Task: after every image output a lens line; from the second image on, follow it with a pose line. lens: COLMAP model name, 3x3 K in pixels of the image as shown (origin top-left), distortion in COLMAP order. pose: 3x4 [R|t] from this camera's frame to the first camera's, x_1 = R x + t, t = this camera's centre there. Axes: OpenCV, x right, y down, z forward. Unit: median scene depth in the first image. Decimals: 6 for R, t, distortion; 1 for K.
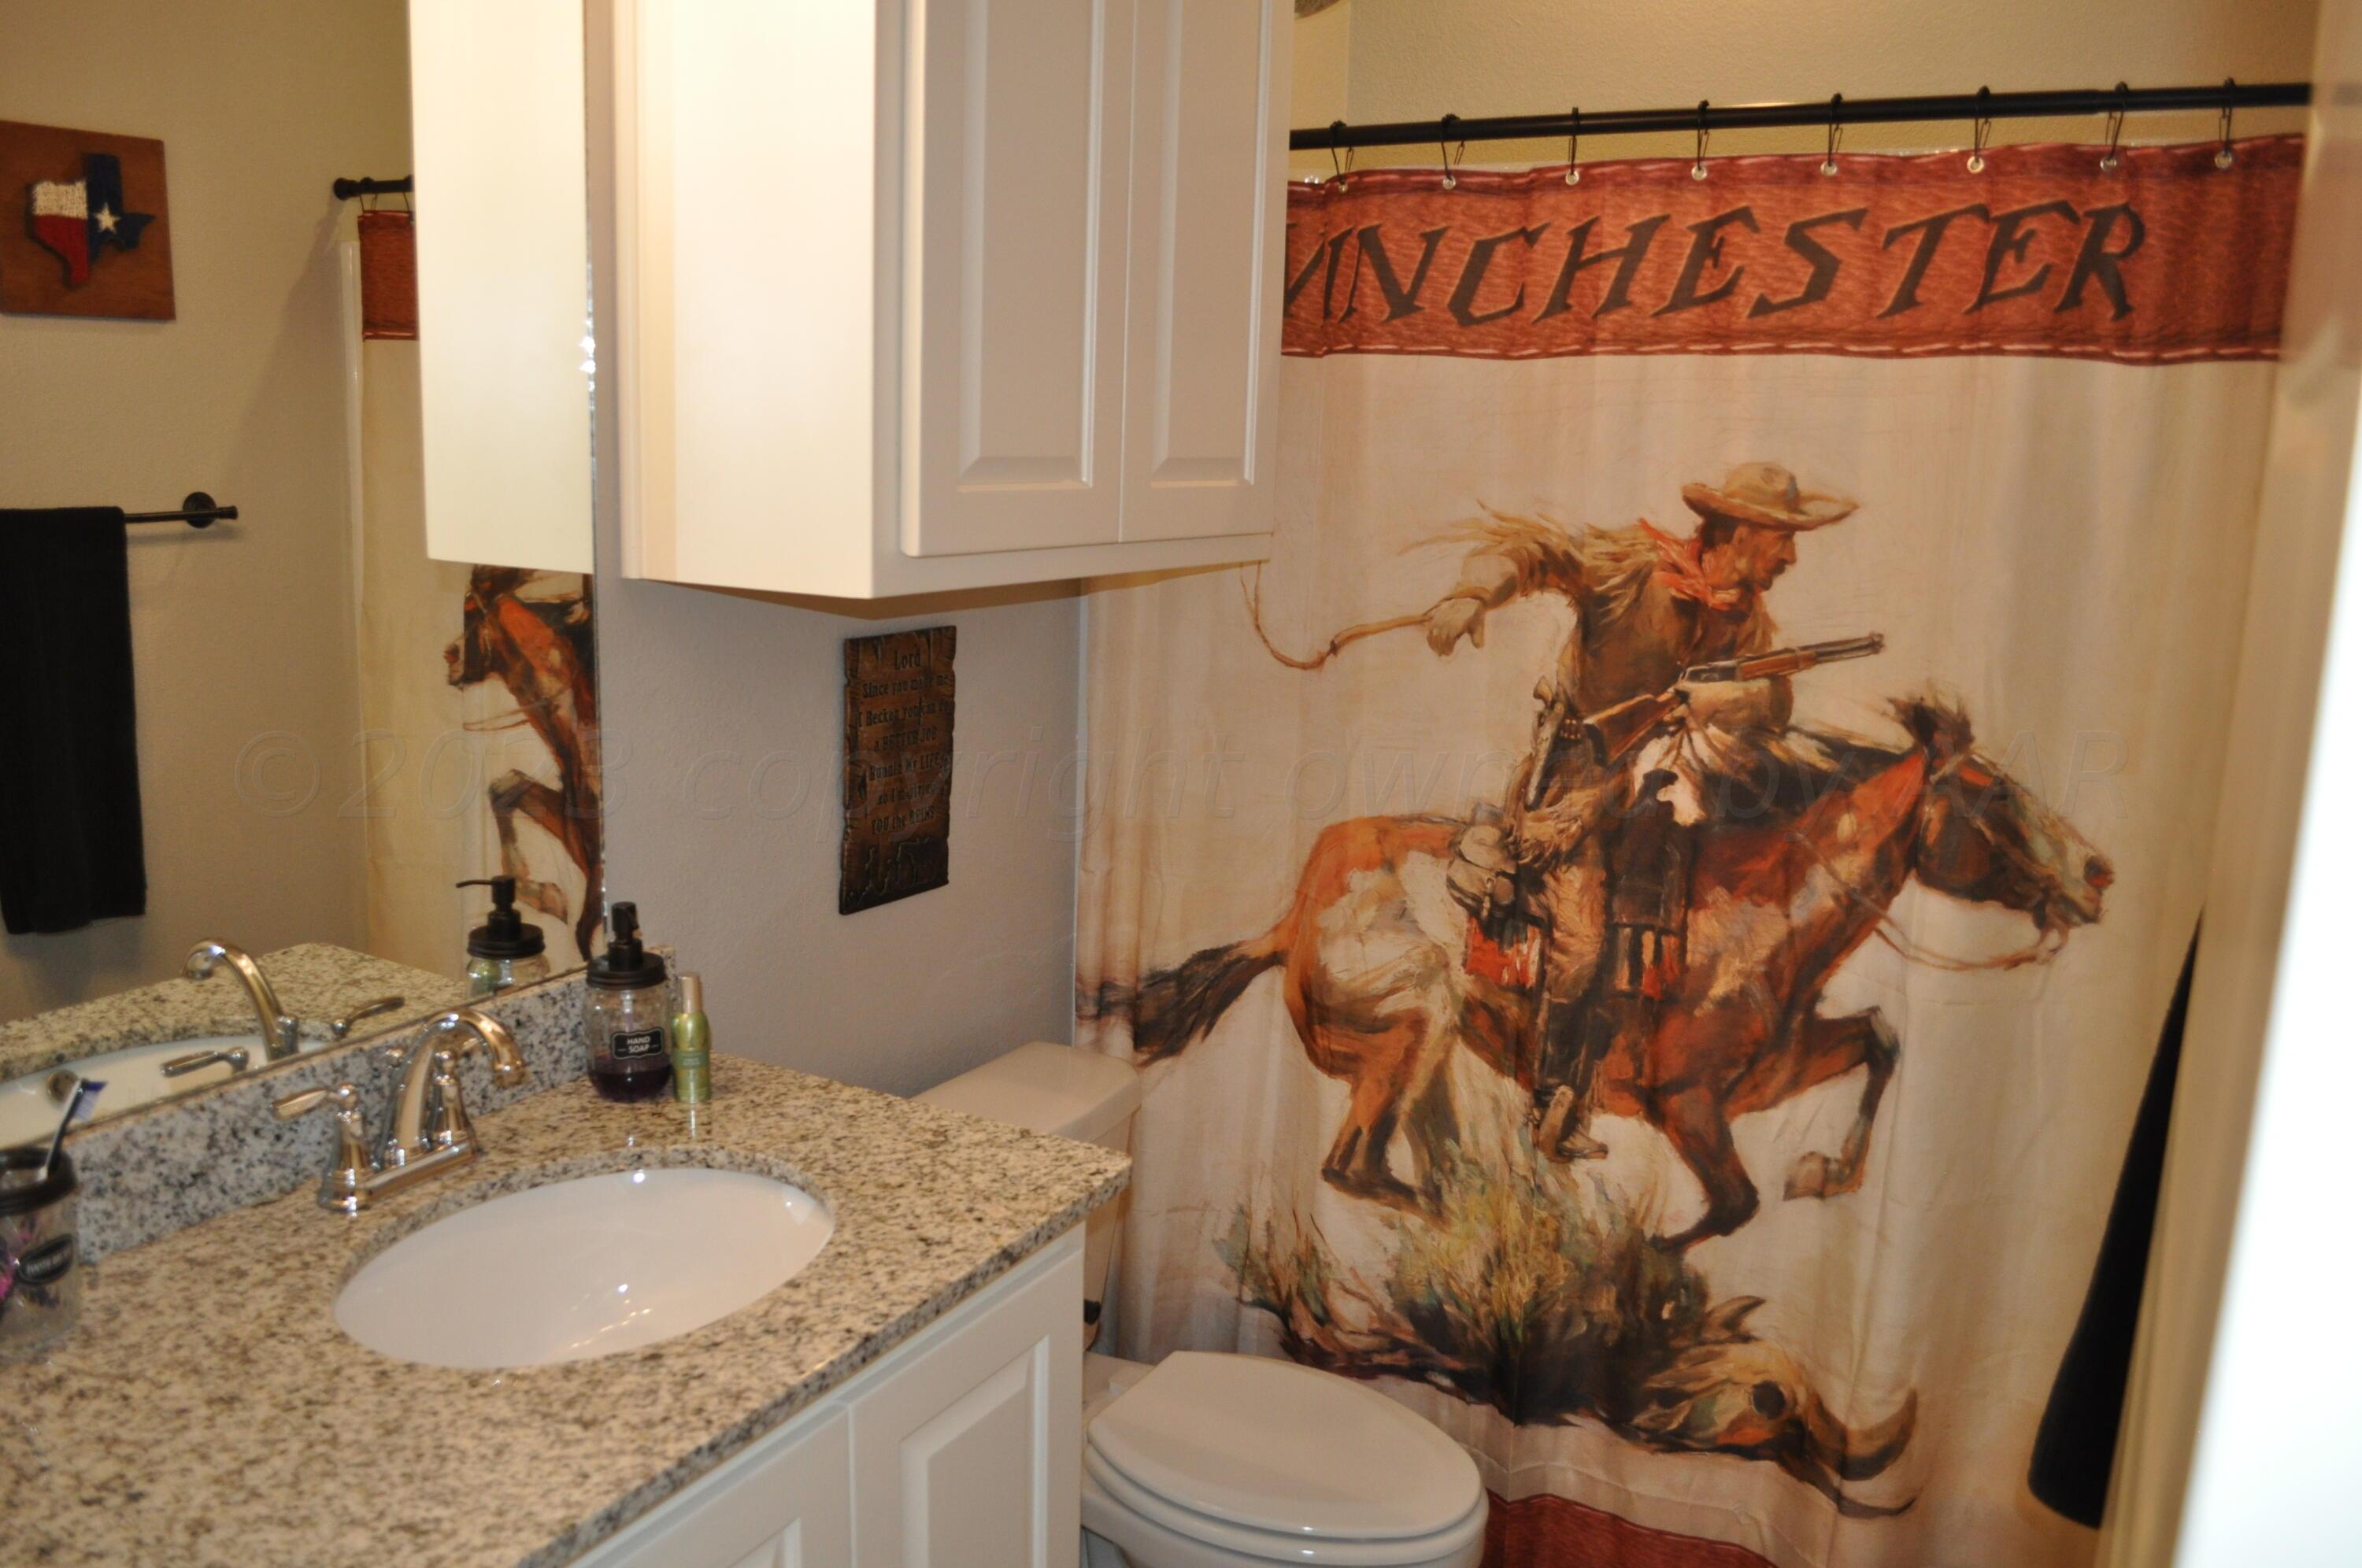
lens RADIAL K [[1862.2, 0, 1173.5], [0, 1862.2, 793.3], [0, 0, 1]] dist [-0.085980, 0.014171]
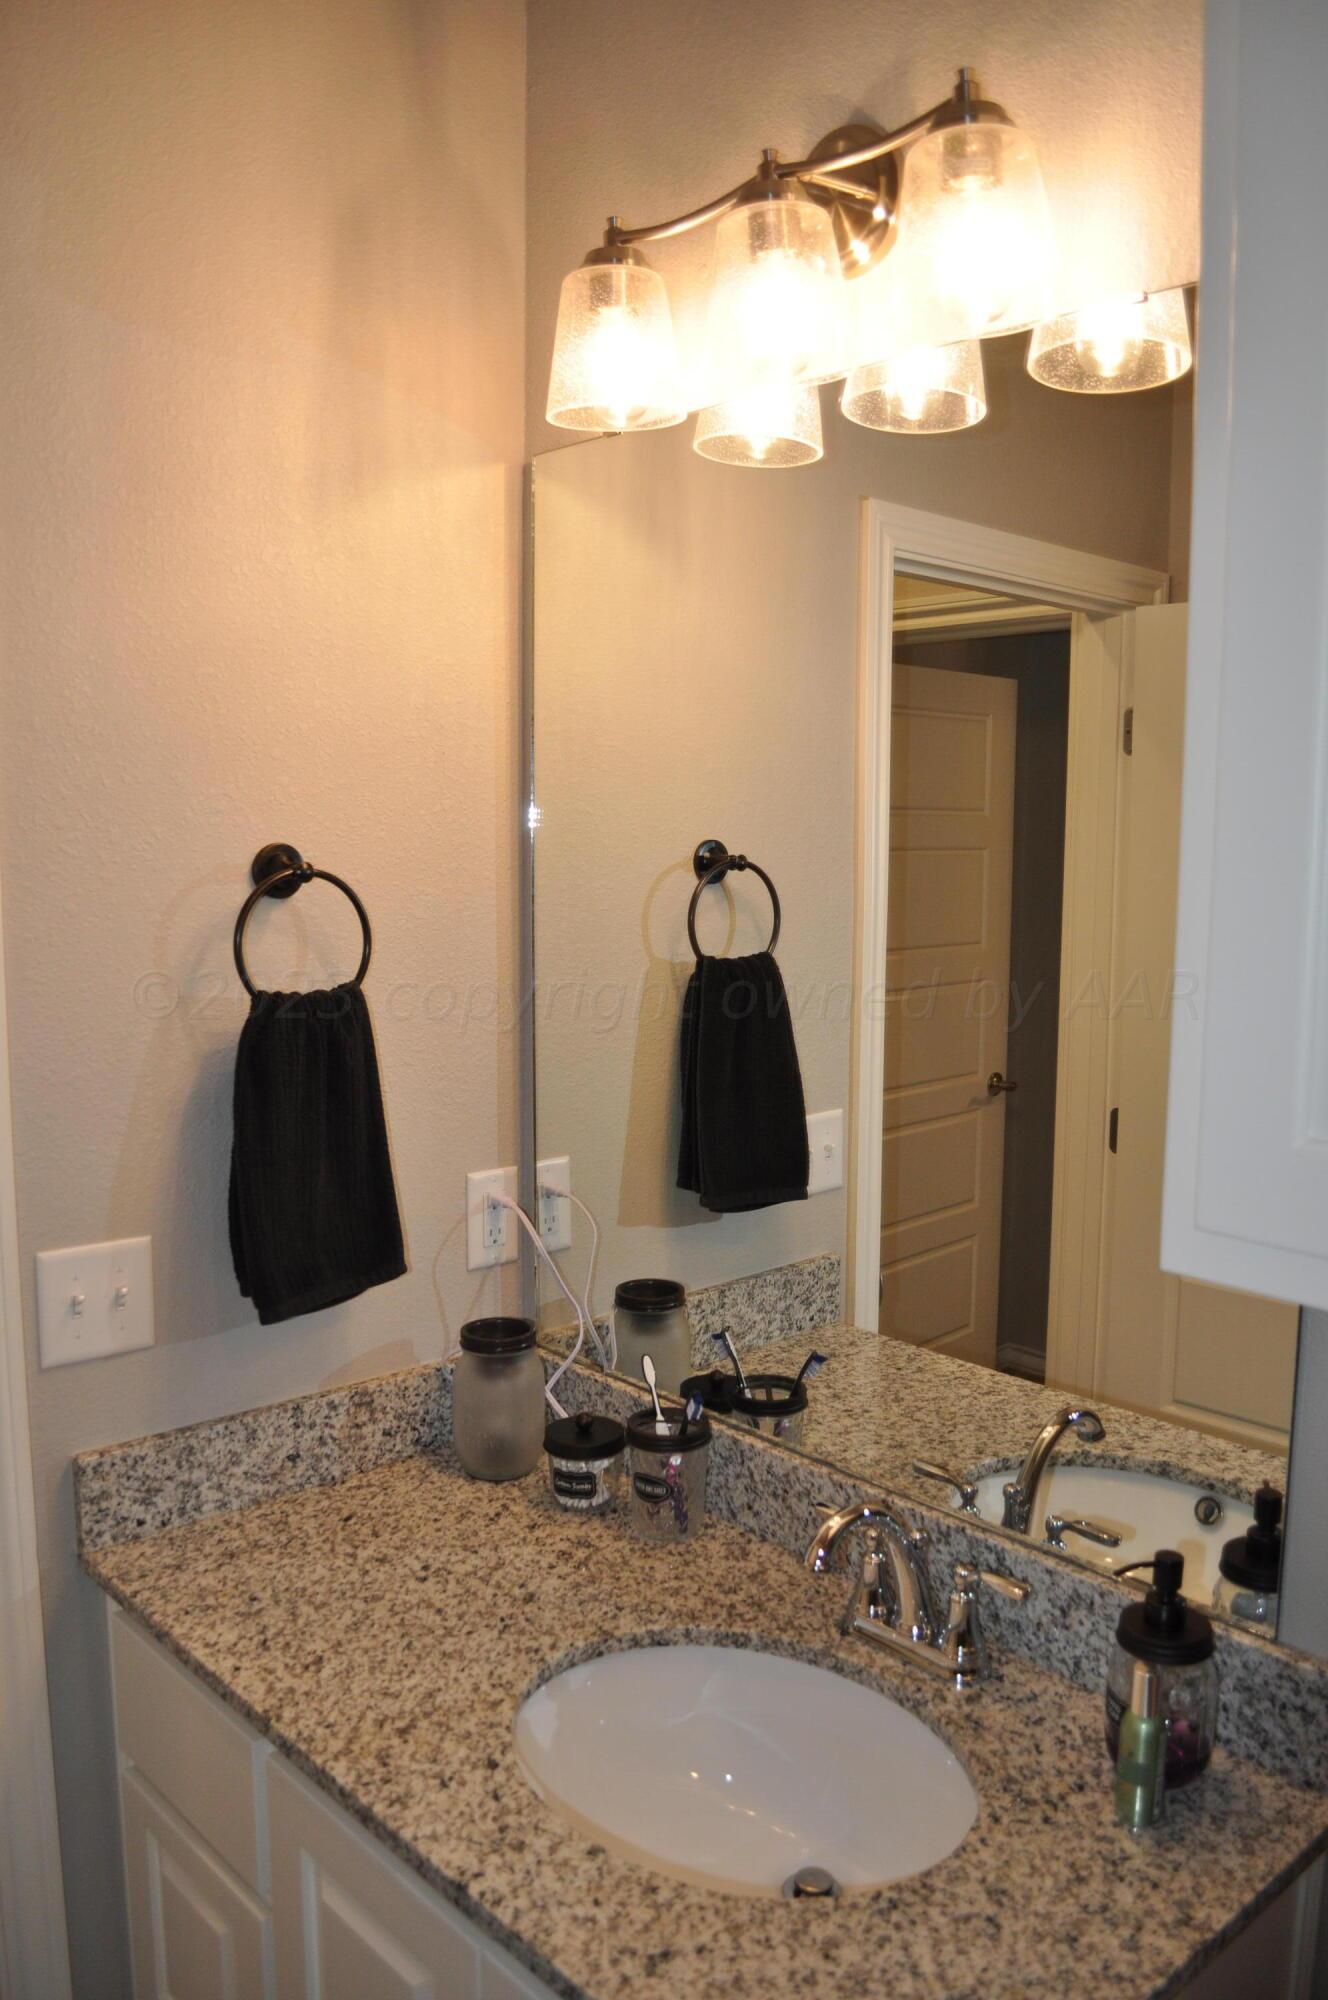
lens RADIAL K [[1576.9, 0, 664.0], [0, 1576.9, 1000.0], [0, 0, 1]] dist [-0.085980, 0.014171]
pose [[-0.319341, 0.080566, -0.944209, 0.539560], [-0.203503, 0.967303, 0.151364, -0.315384], [0.925531, 0.240486, -0.292504, 1.218406]]
